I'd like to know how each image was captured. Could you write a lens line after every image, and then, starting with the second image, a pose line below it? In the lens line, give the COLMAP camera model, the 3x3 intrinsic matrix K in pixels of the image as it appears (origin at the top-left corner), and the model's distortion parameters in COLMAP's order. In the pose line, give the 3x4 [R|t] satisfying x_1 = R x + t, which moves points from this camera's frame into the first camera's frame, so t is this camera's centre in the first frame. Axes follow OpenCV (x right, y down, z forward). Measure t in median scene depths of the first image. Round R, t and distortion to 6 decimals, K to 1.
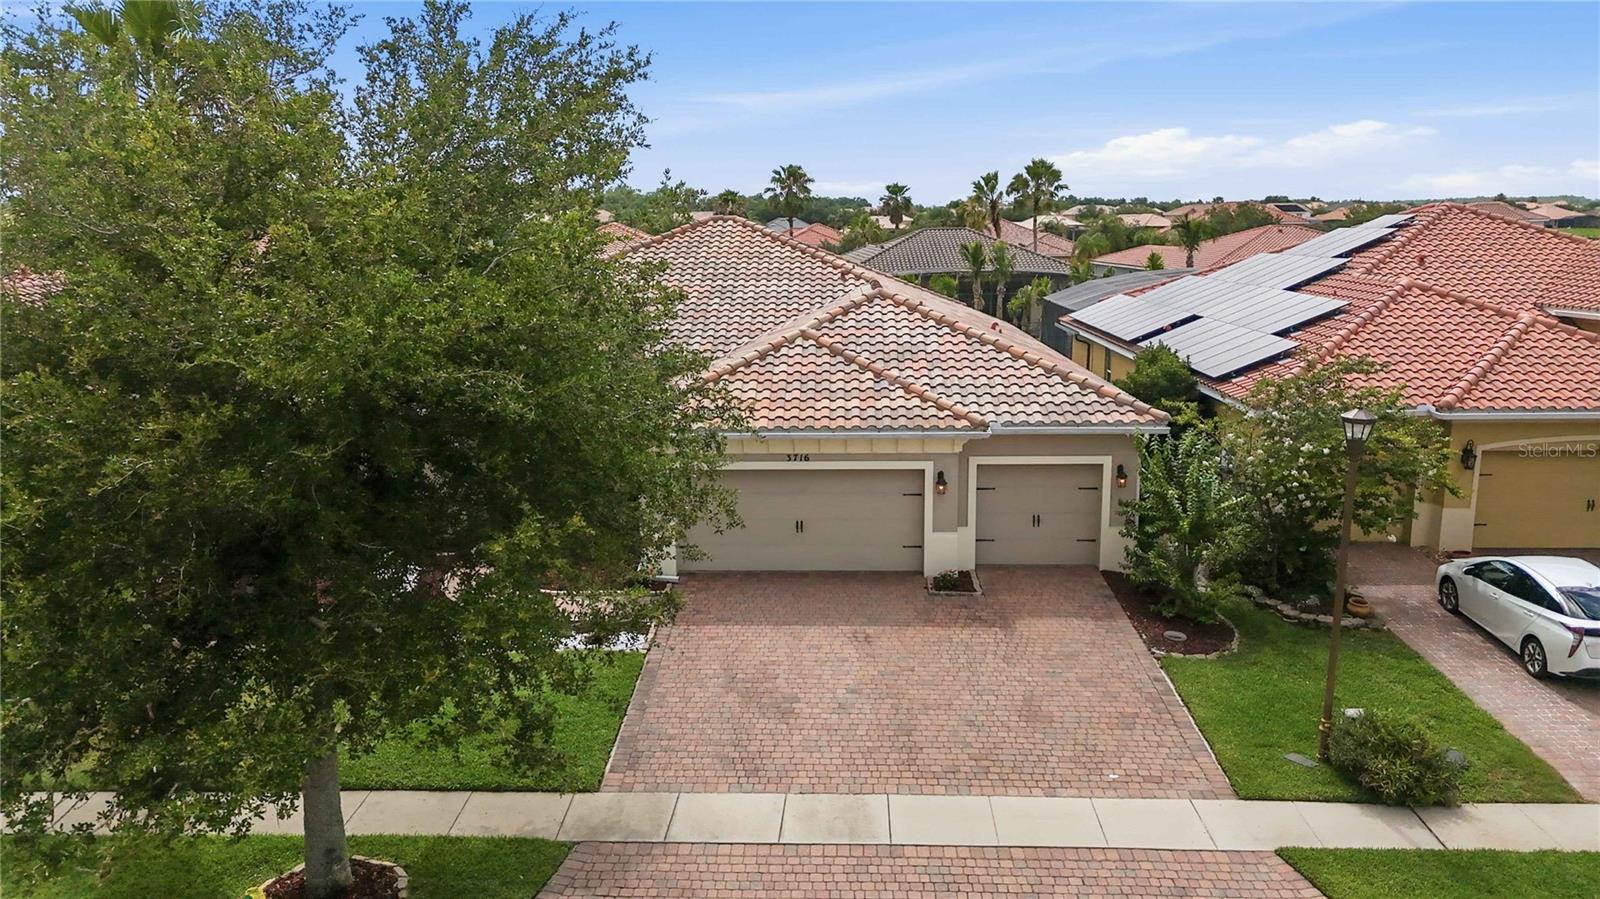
lens RADIAL K [[1170.8, 0, 806.3], [0, 1170.8, 455.9], [0, 0, 1]] dist [0.080906, -0.087111]
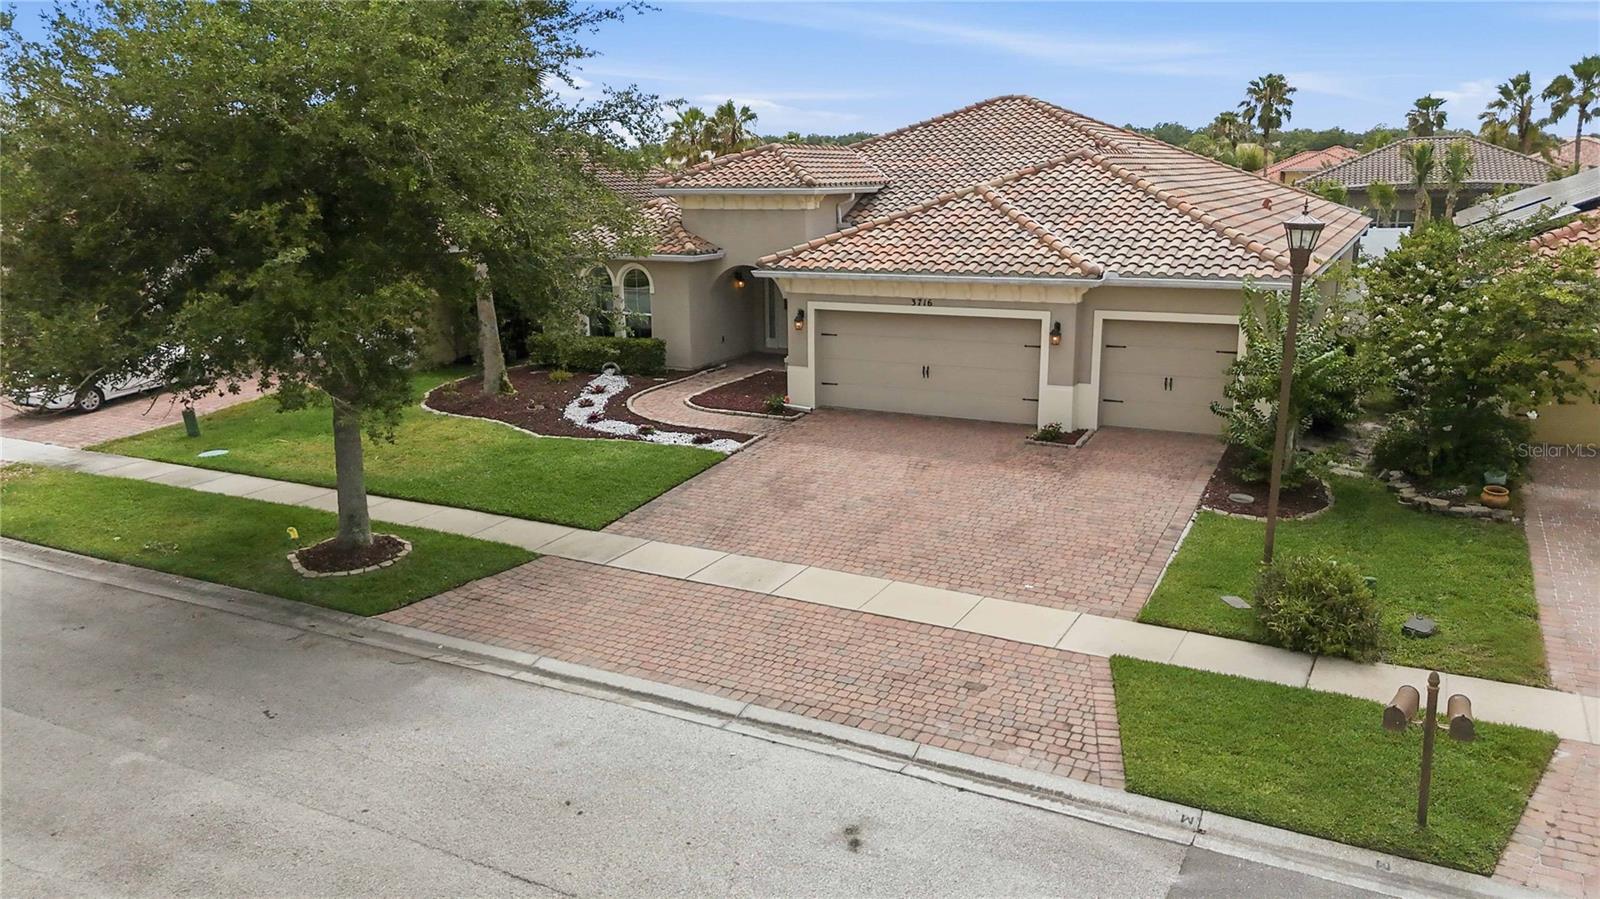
lens RADIAL K [[1162.0, 0, 804.6], [0, 1162.0, 476.1], [0, 0, 1]] dist [0.075767, -0.078348]
pose [[0.898345, 0.109610, -0.425396, 0.377718], [-0.082710, 0.993255, 0.081261, 0.084602], [0.431434, -0.037816, 0.901352, 0.017411]]
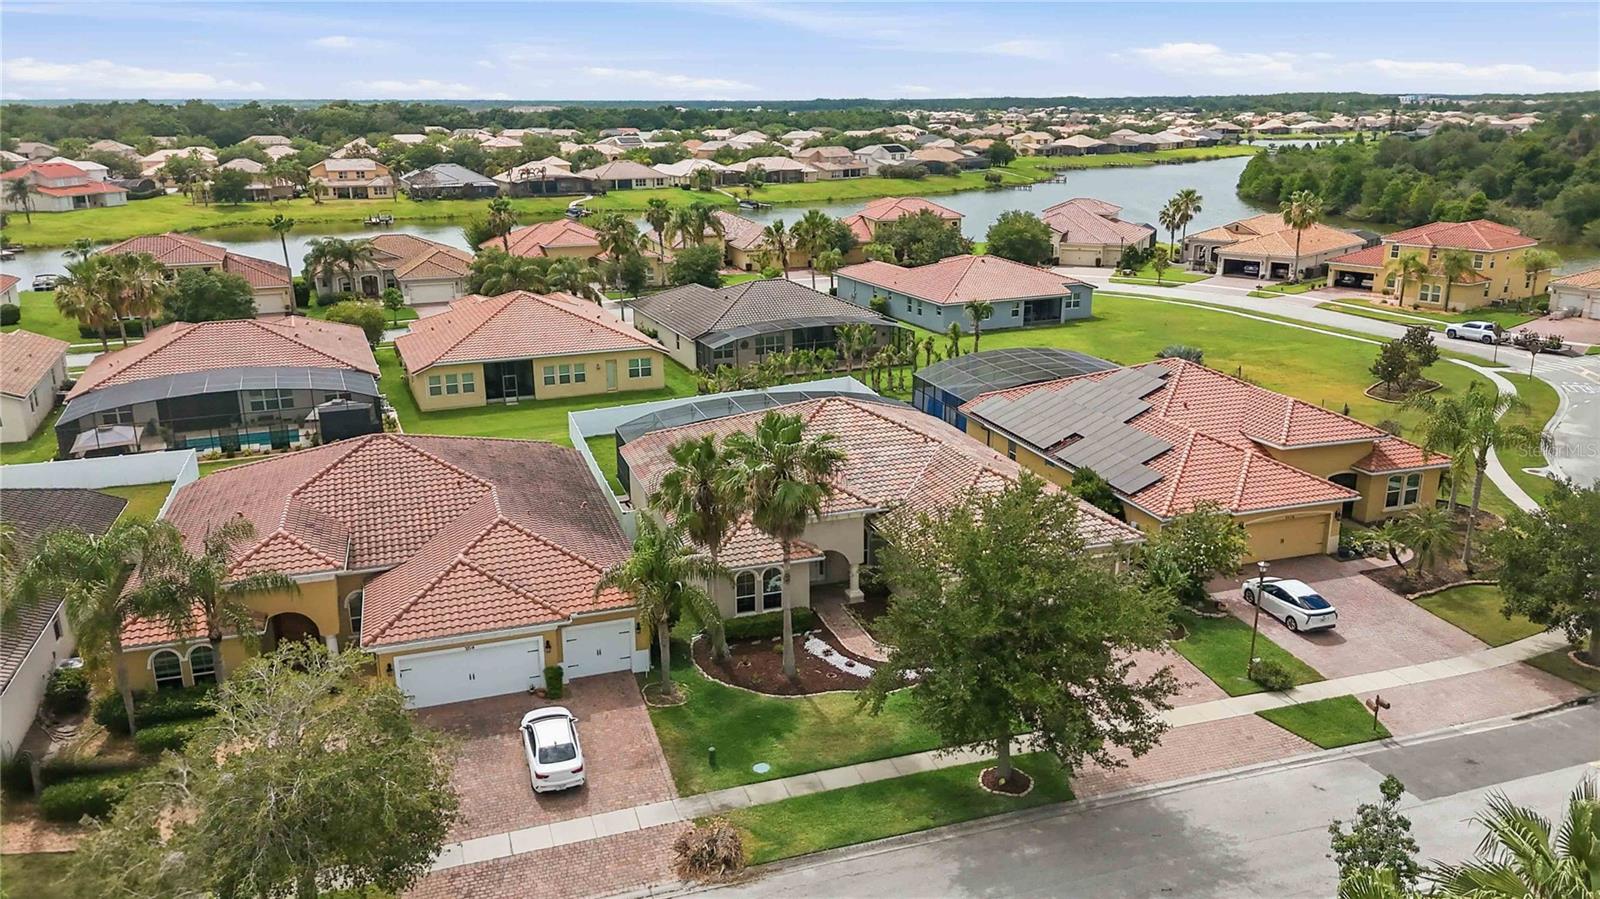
lens RADIAL K [[1162.0, 0, 804.6], [0, 1162.0, 476.1], [0, 0, 1]] dist [0.075767, -0.078348]
pose [[0.940391, -0.099943, 0.325079, -1.096613], [0.064826, 0.990997, 0.117144, -0.477180], [-0.333860, -0.089088, 0.938403, -0.951810]]
